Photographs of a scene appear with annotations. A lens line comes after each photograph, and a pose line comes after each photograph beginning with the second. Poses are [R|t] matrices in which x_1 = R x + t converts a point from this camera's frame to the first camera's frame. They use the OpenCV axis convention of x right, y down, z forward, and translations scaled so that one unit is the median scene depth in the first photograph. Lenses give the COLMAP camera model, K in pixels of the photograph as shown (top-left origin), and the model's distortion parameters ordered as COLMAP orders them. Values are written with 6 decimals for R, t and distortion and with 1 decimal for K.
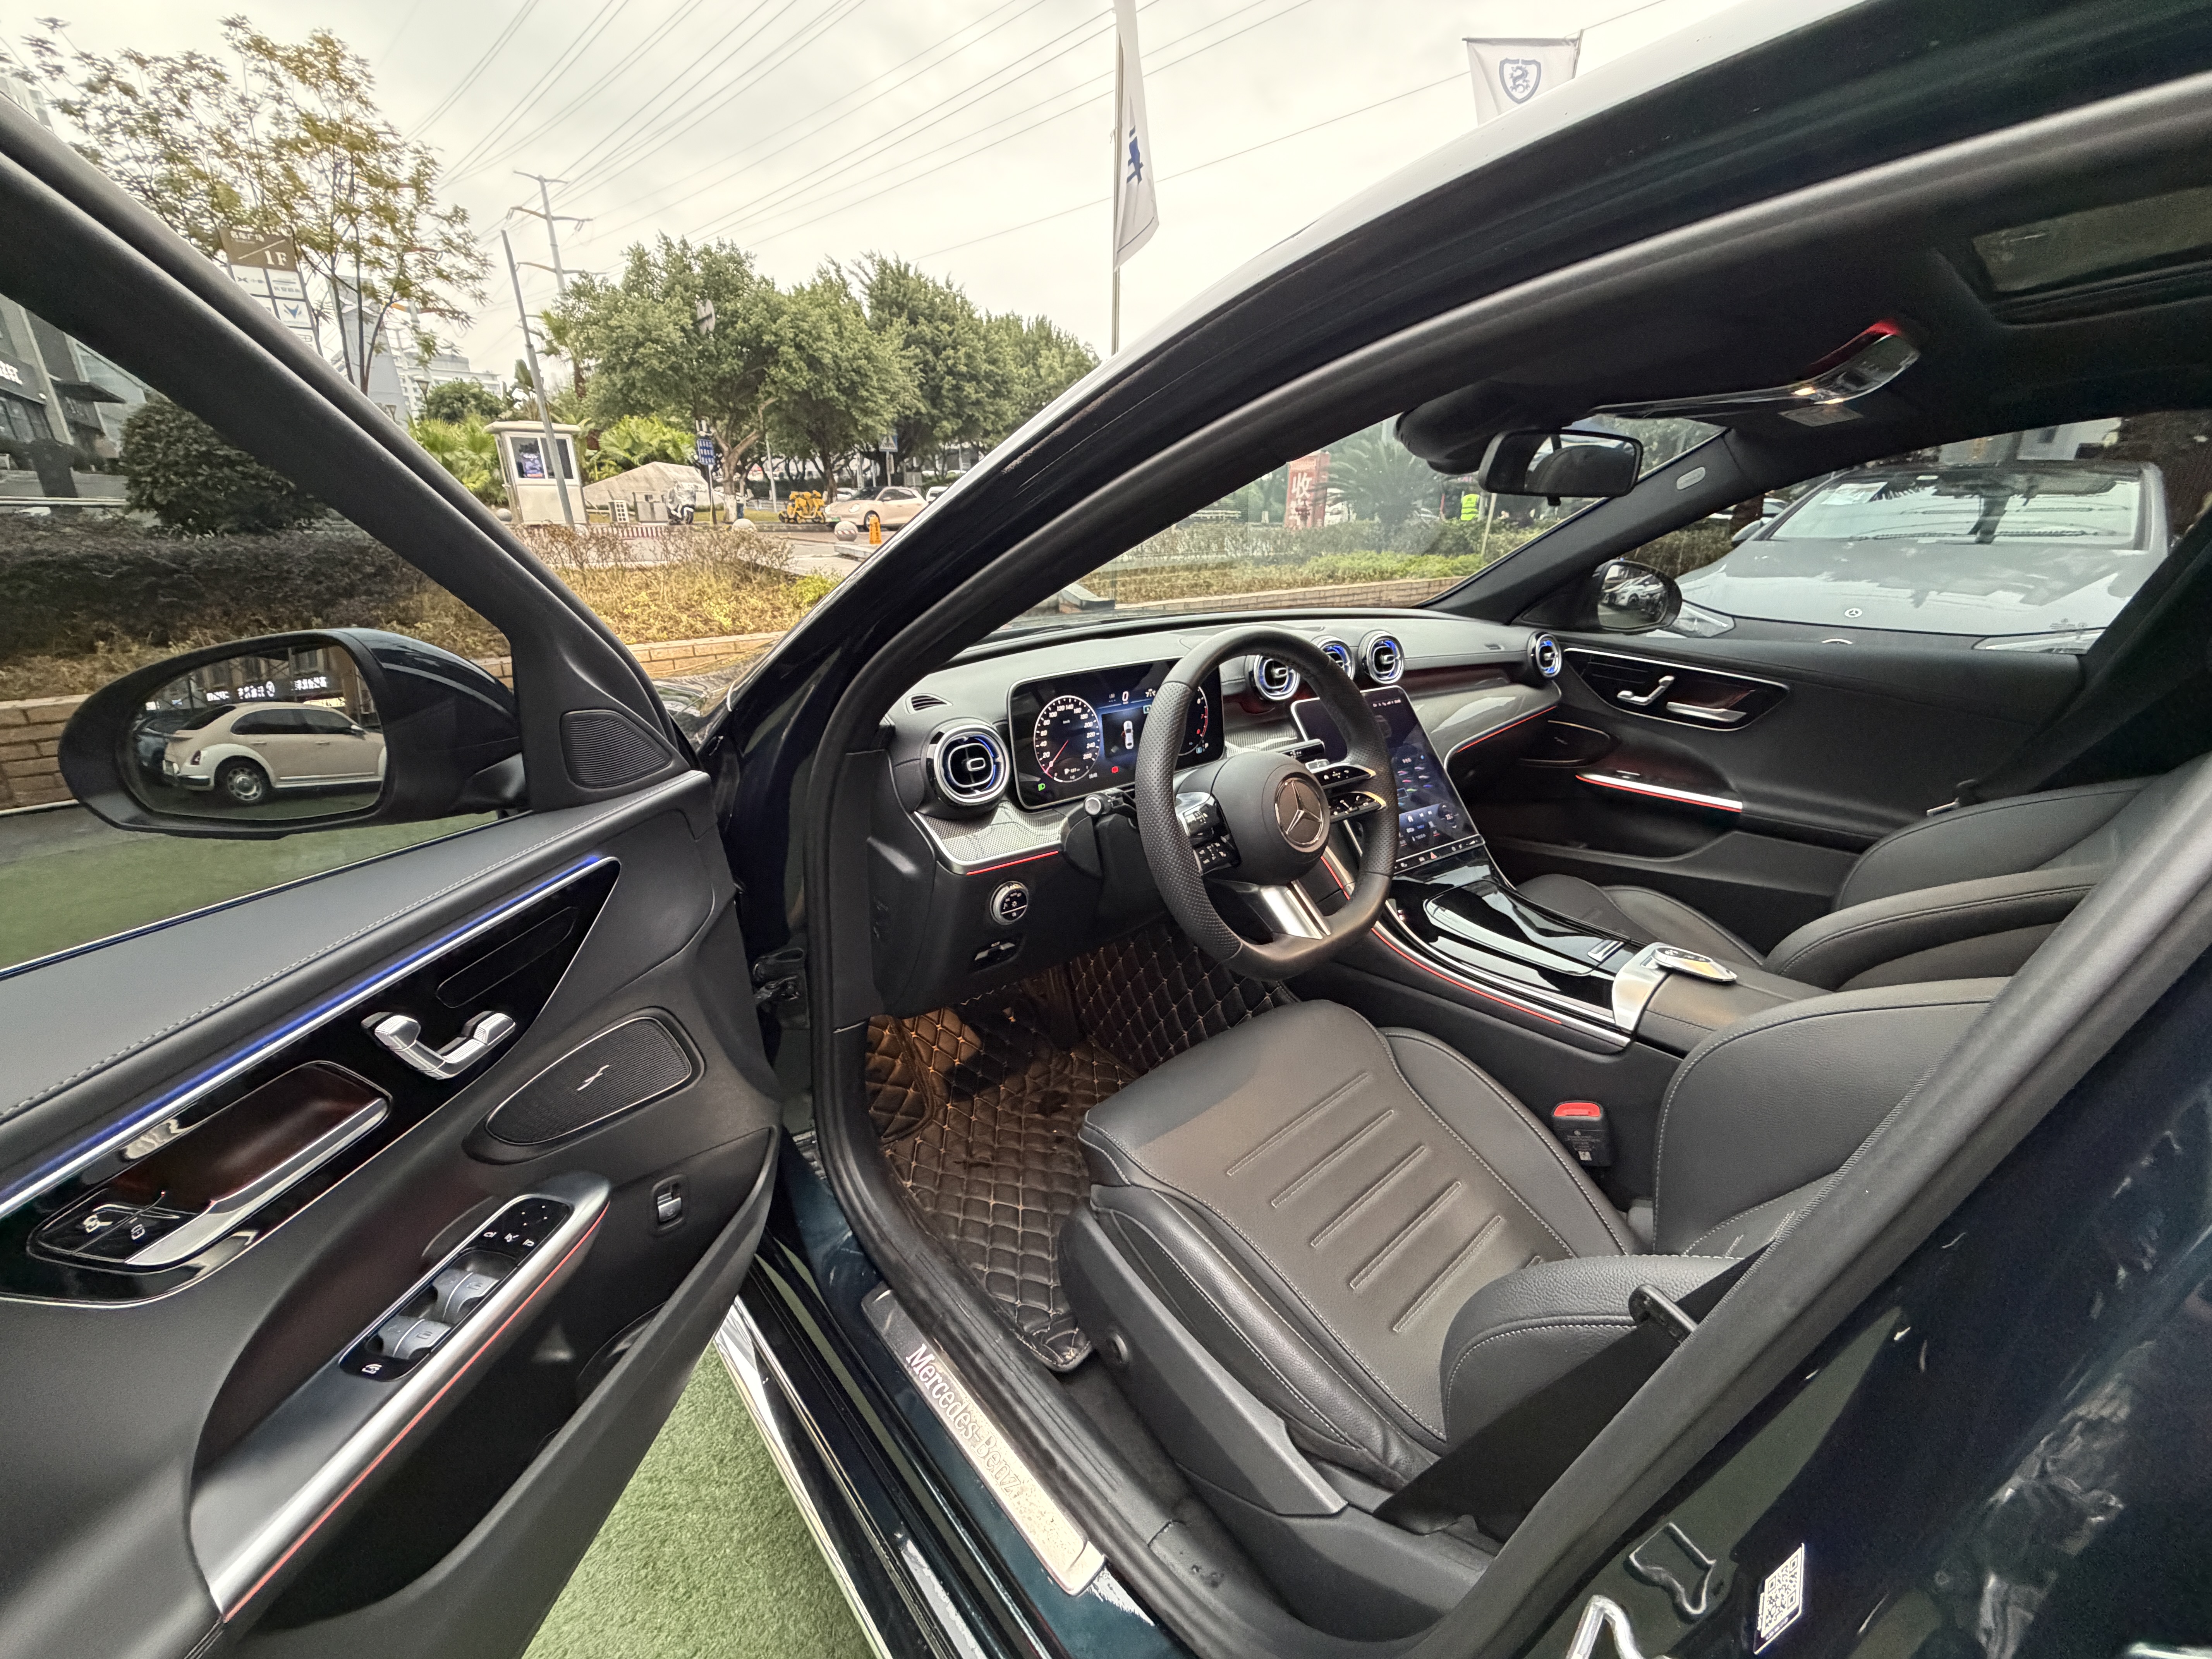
lens RADIAL K [[885.0, 0, 1098.5], [0, 885.0, 831.2], [0, 0, 1]] dist [0.000694, -0.000140]
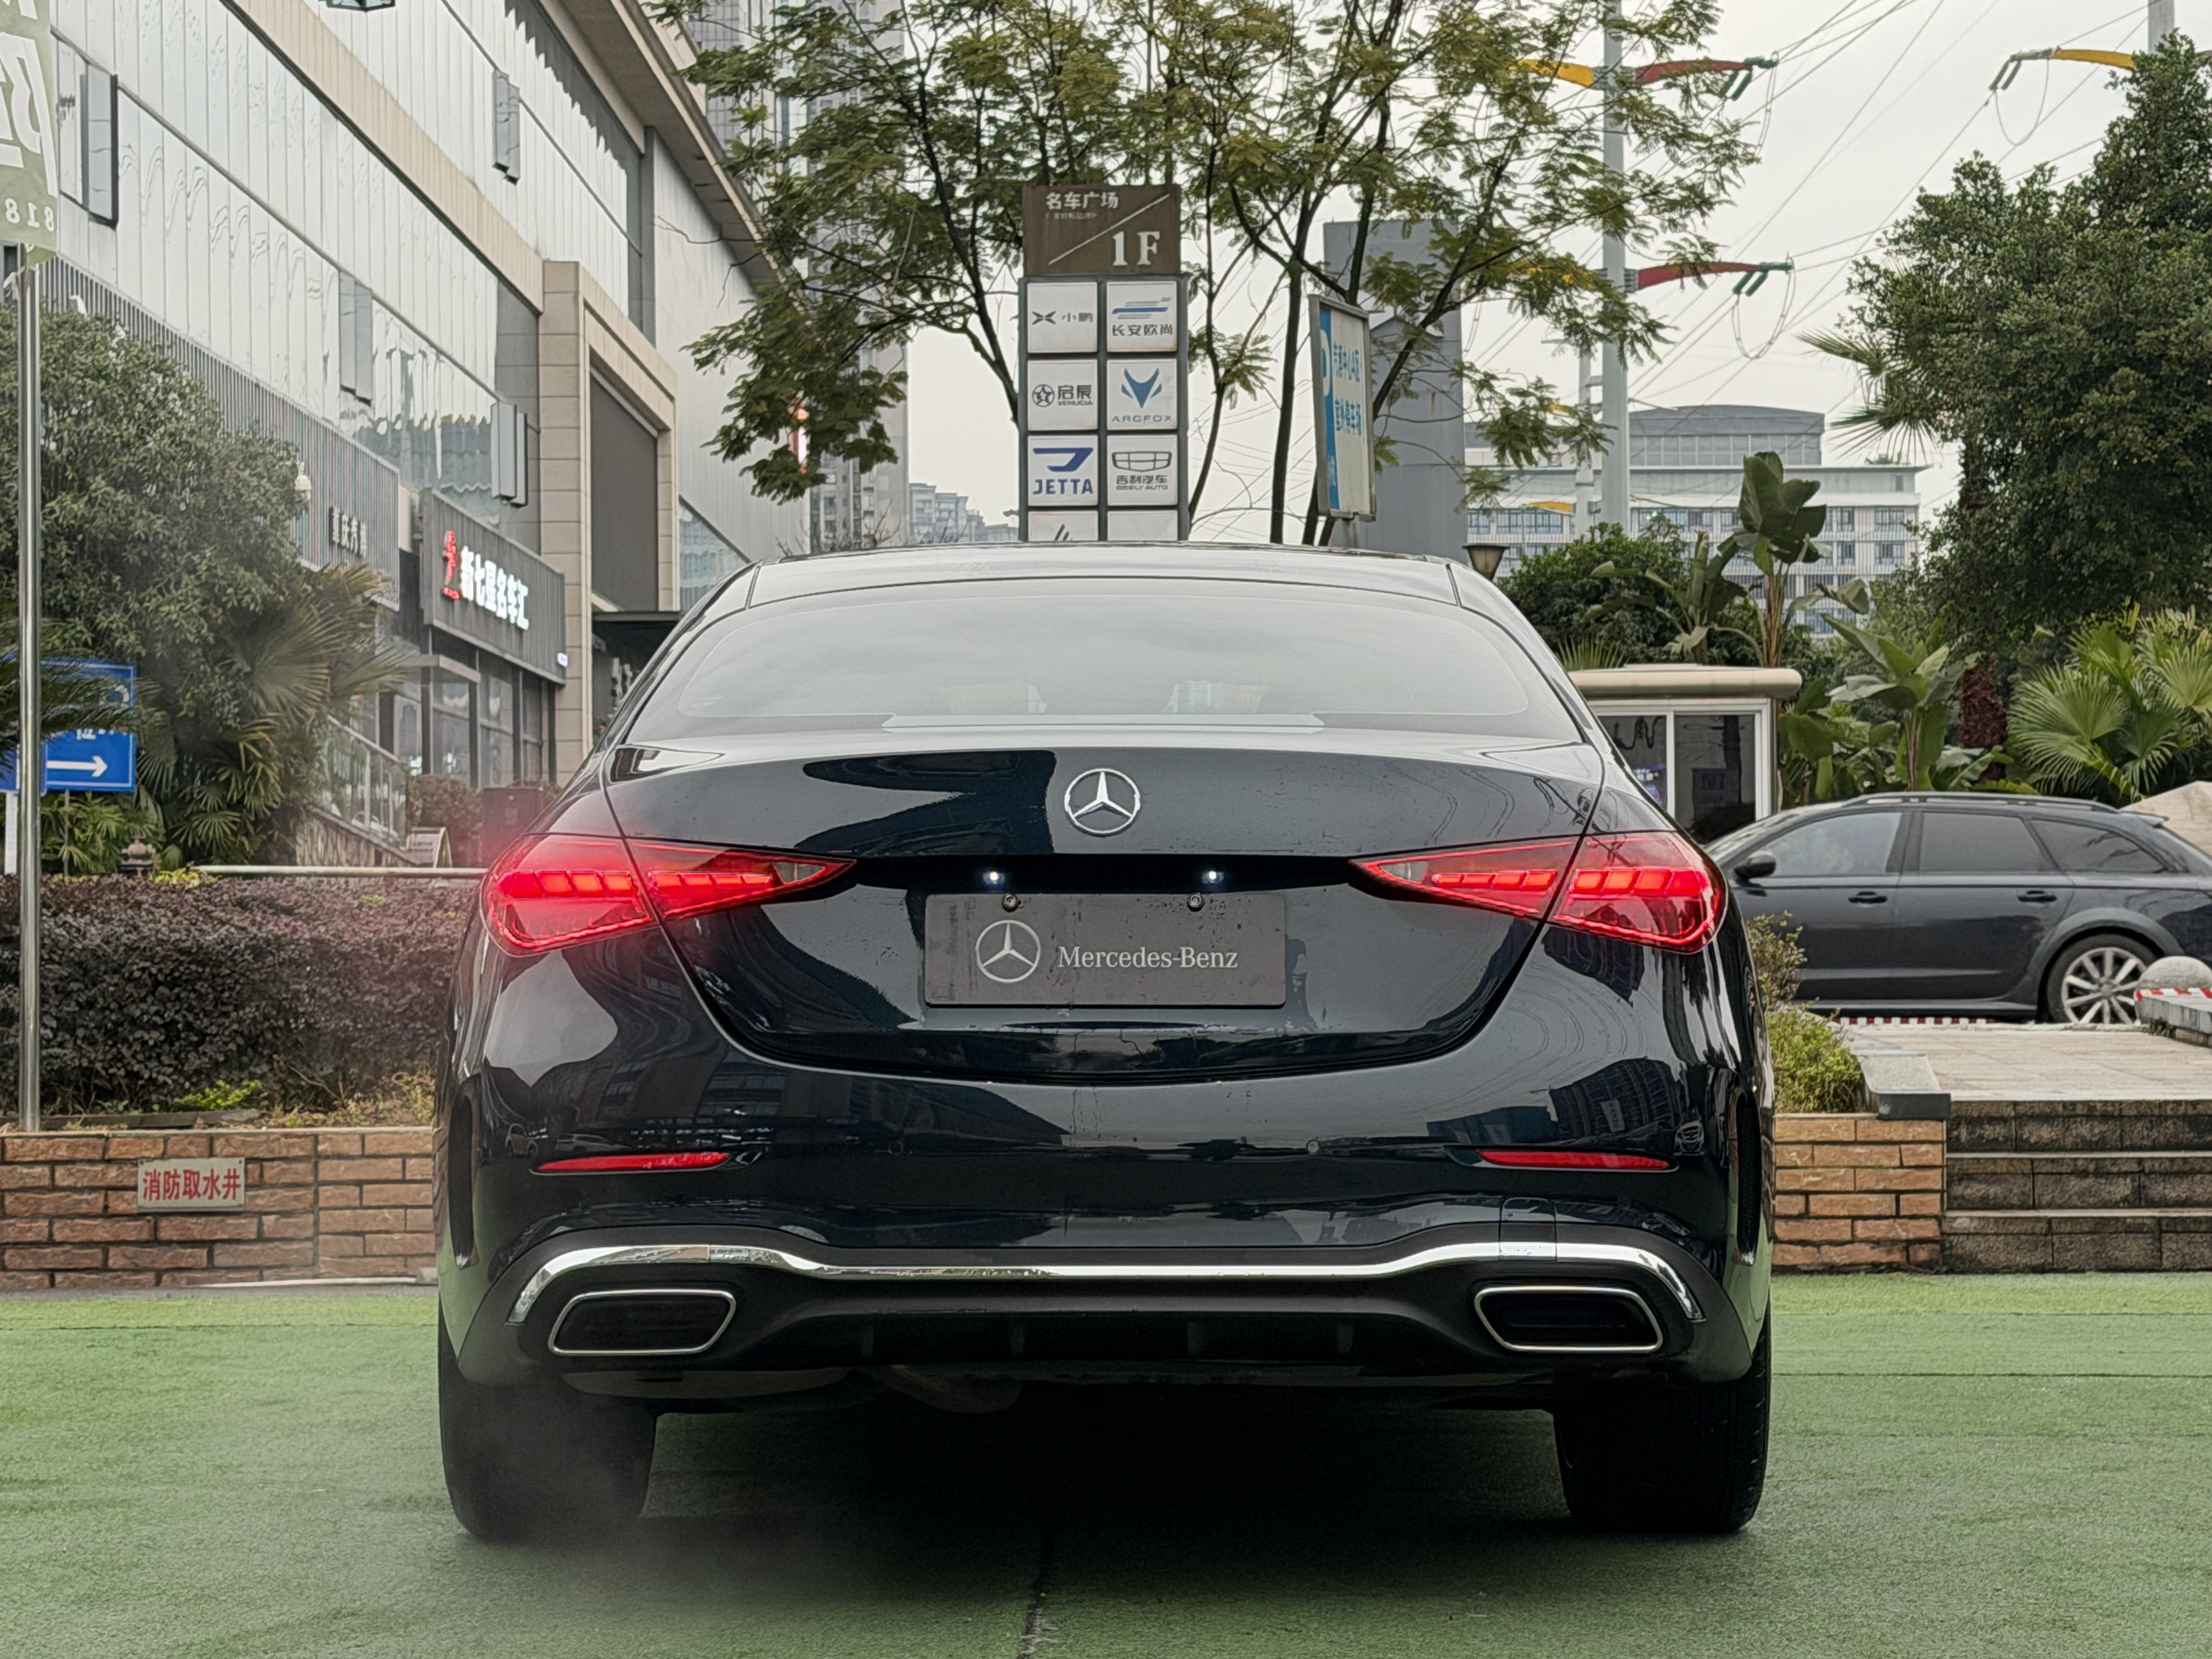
lens RADIAL K [[5031.4, 0, 1095.2], [0, 5031.4, 842.4], [0, 0, 1]] dist [0.162963, 0.000000]
pose [[0.751935, -0.027706, -0.658654, 0.254509], [-0.219856, 0.931377, -0.290171, 0.095296], [0.621495, 0.362999, 0.694244, -0.204783]]
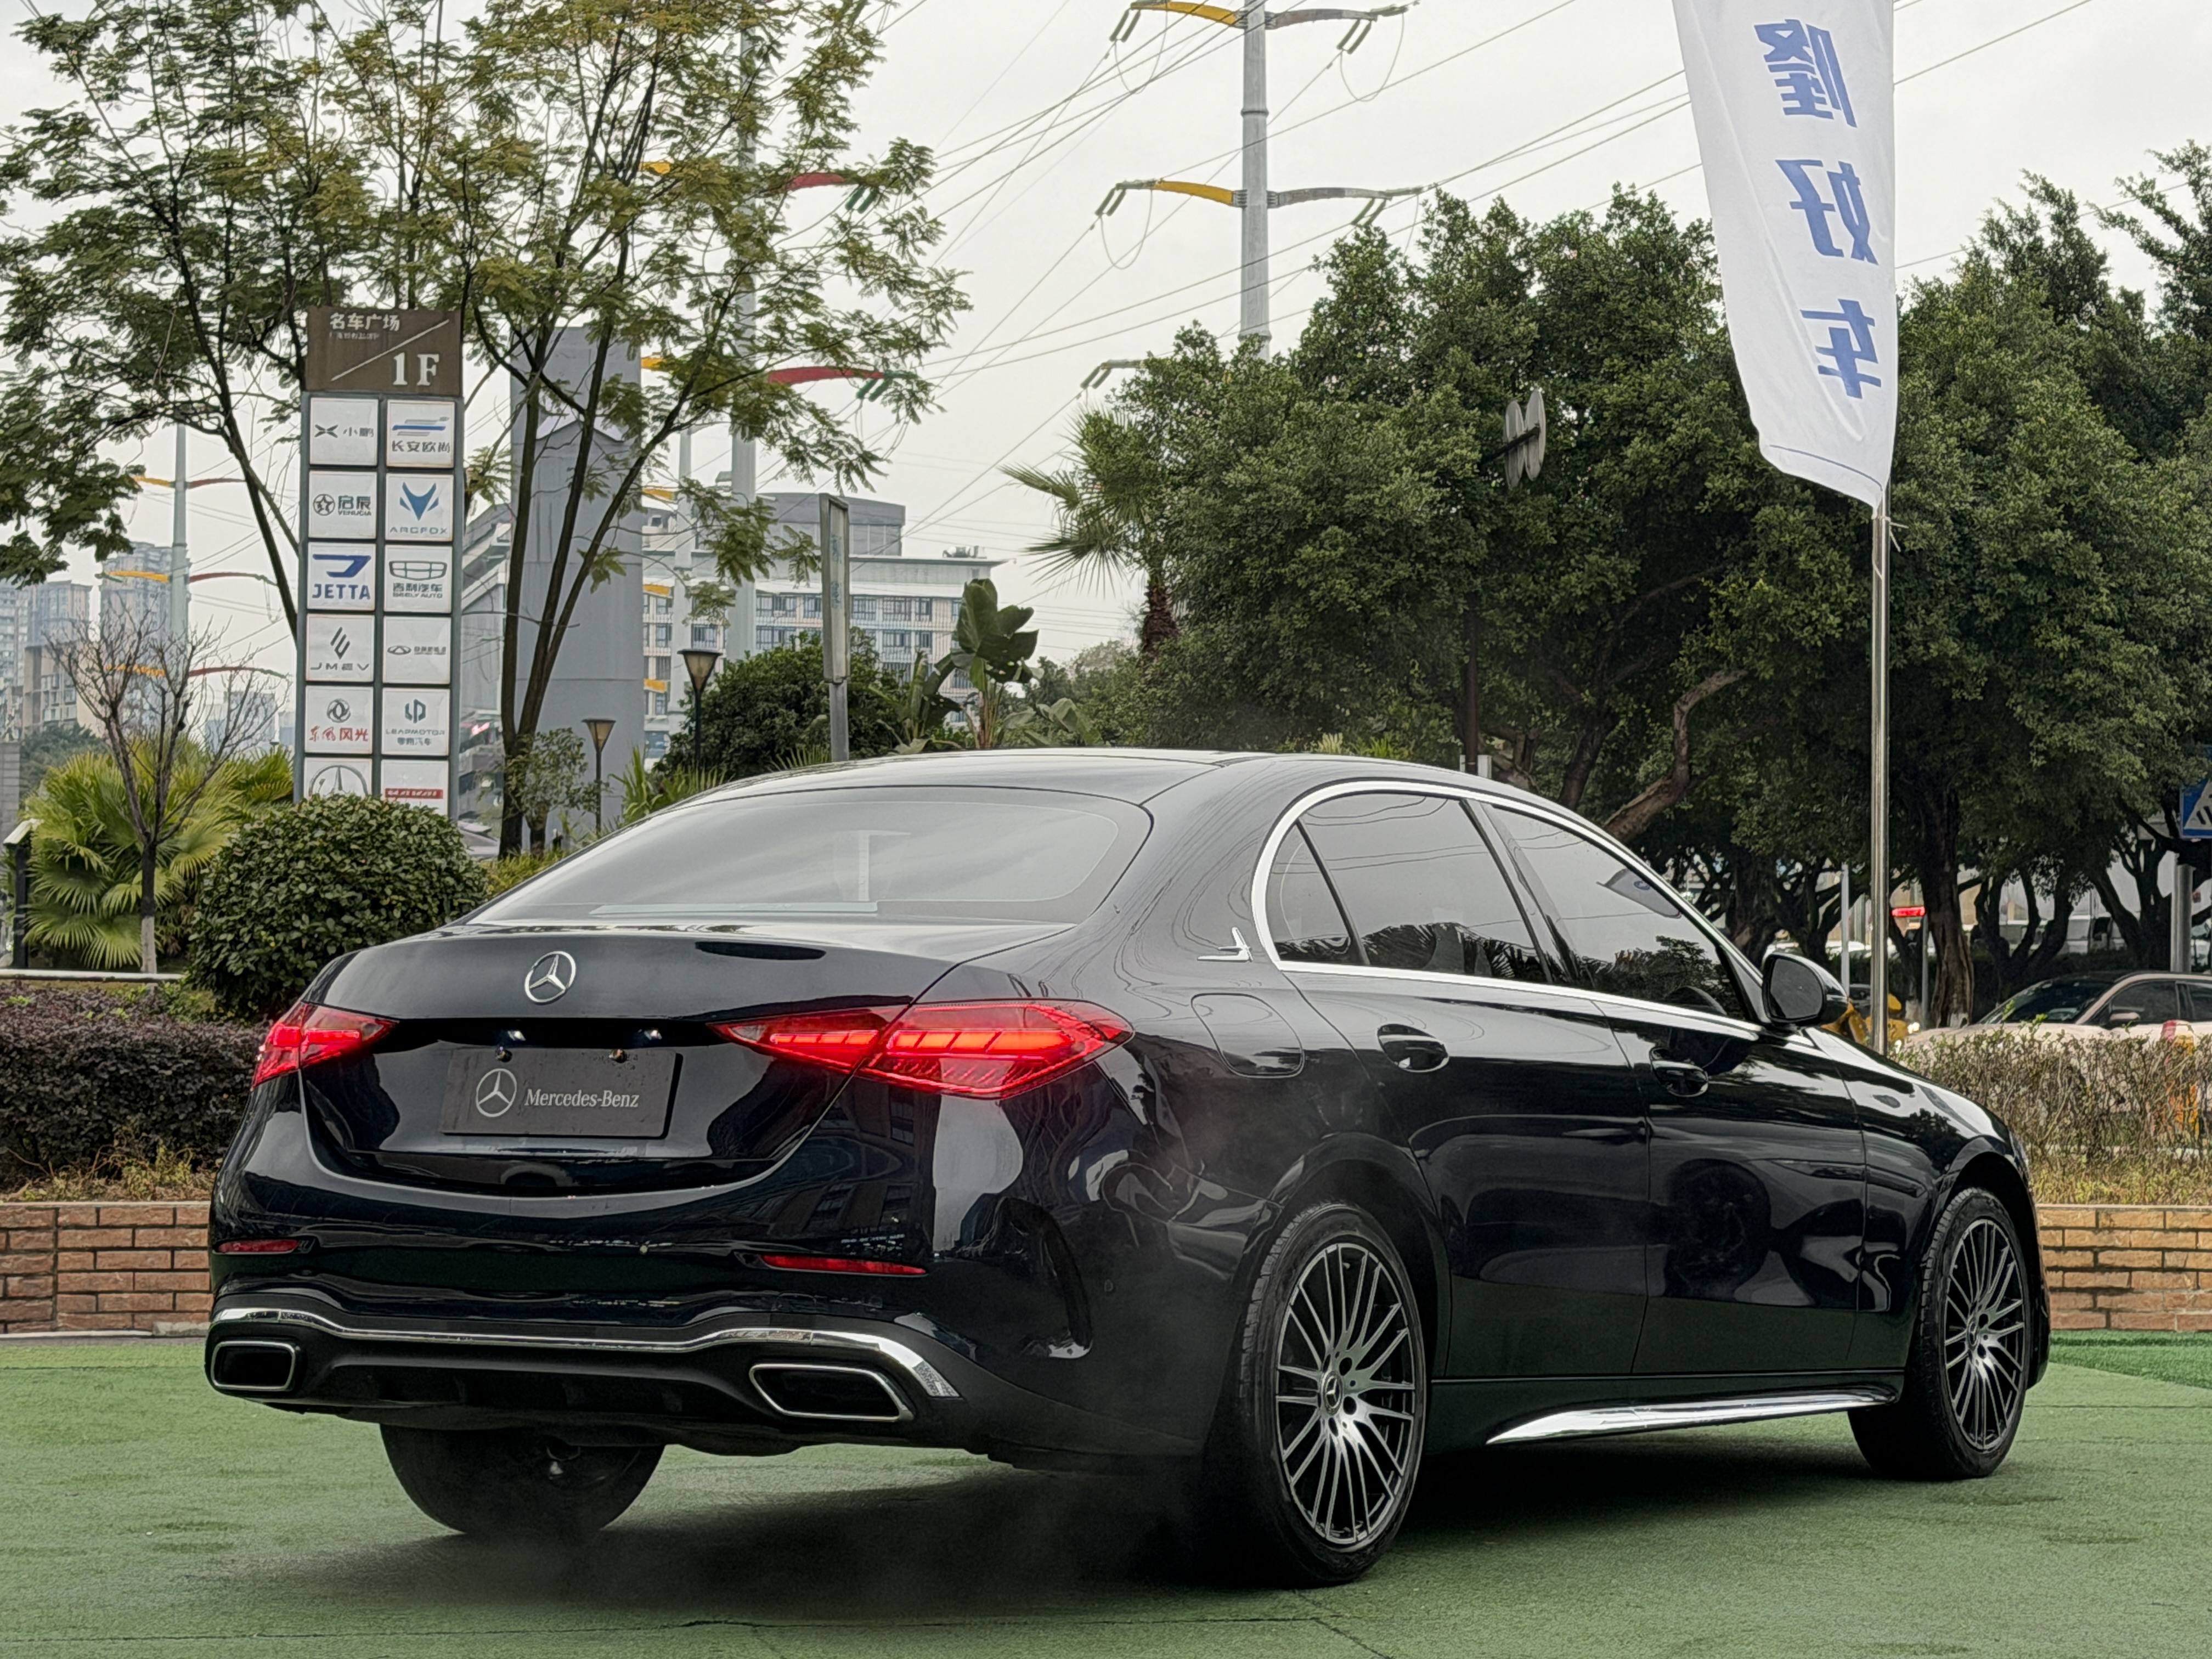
lens RADIAL K [[5031.4, 0, 1107.7], [0, 5031.4, 842.9], [0, 0, 1]] dist [0.162963, 0.000000]
pose [[0.864317, -0.017103, -0.502656, 0.268184], [-0.180445, 0.922339, -0.341658, 0.138451], [0.469463, 0.386002, 0.794107, -0.334647]]
